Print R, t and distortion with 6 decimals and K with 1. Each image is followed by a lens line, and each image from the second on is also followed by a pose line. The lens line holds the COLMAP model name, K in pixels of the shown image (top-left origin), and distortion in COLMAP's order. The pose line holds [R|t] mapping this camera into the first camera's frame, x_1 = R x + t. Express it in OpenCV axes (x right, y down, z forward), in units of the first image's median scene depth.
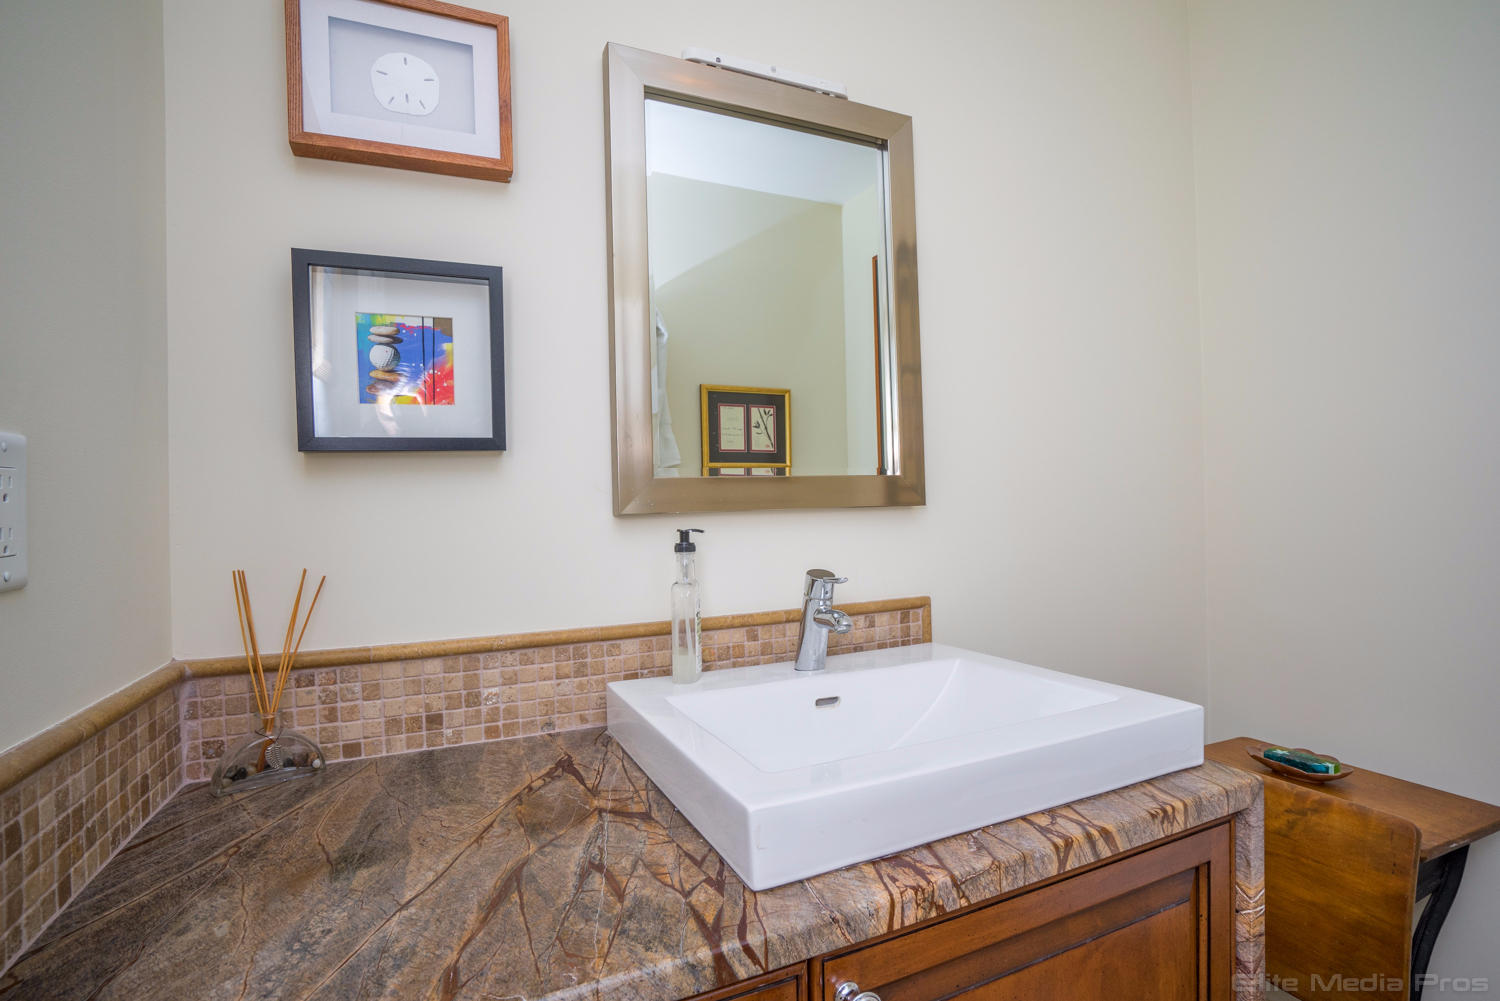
lens RADIAL K [[693.7, 0, 749.0], [0, 693.7, 498.3], [0, 0, 1]] dist [-0.043158, 0.015090]
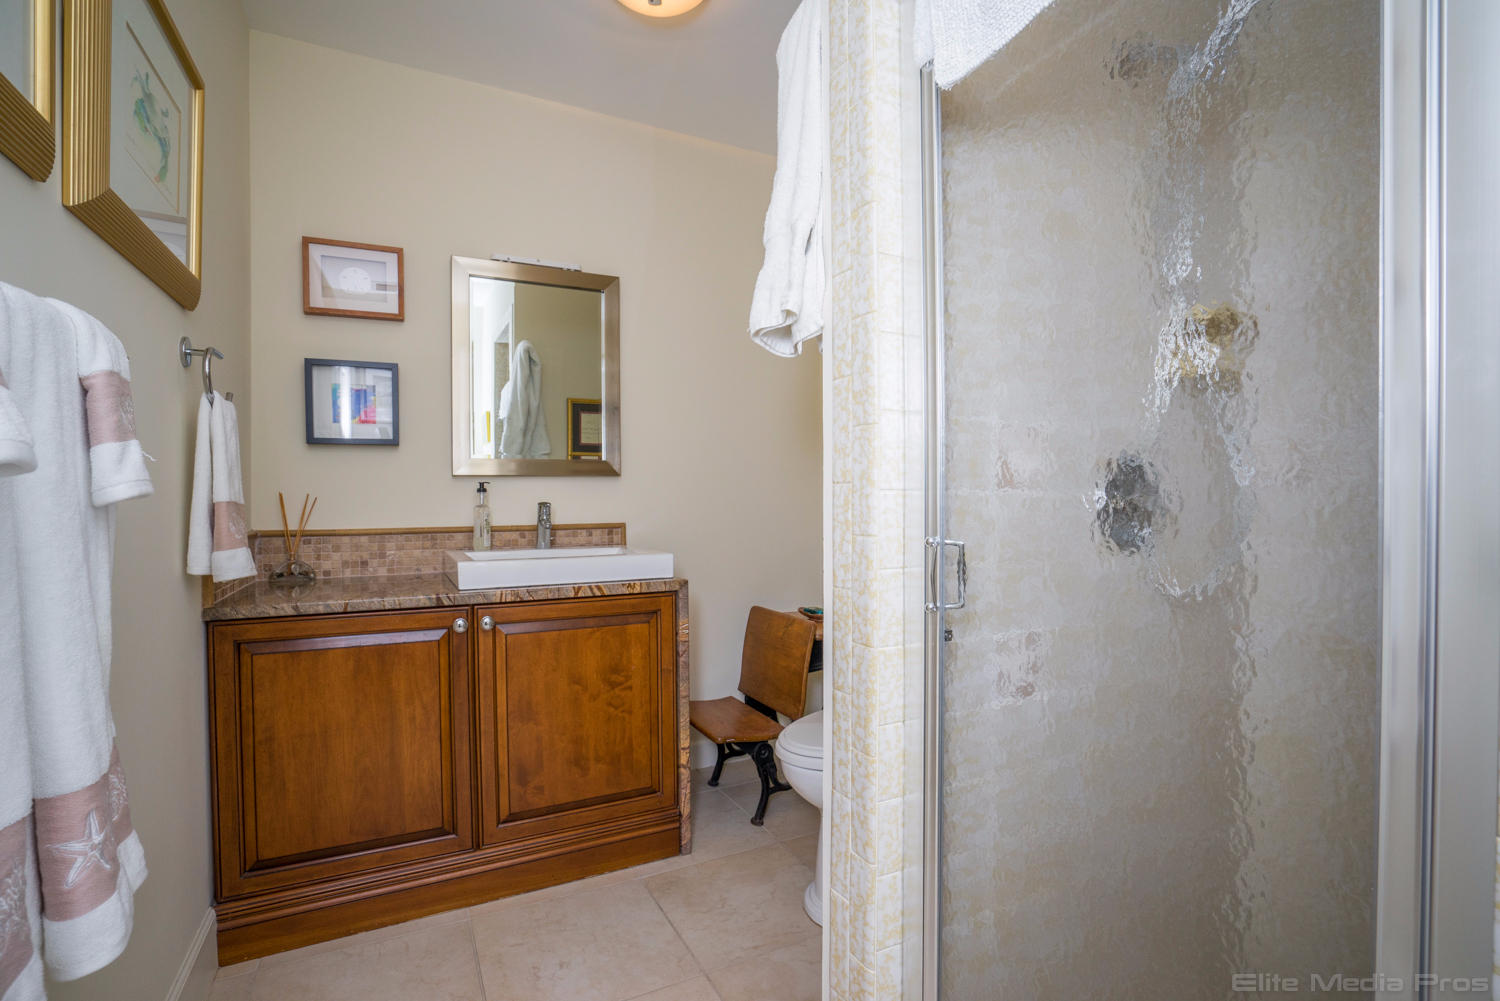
lens RADIAL K [[693.7, 0, 751.8], [0, 693.7, 497.0], [0, 0, 1]] dist [-0.043158, 0.015090]
pose [[0.998837, 0.020384, 0.043699, 0.707975], [-0.020941, 0.999705, 0.012328, 0.049572], [-0.043435, -0.013229, 0.998969, -1.297391]]
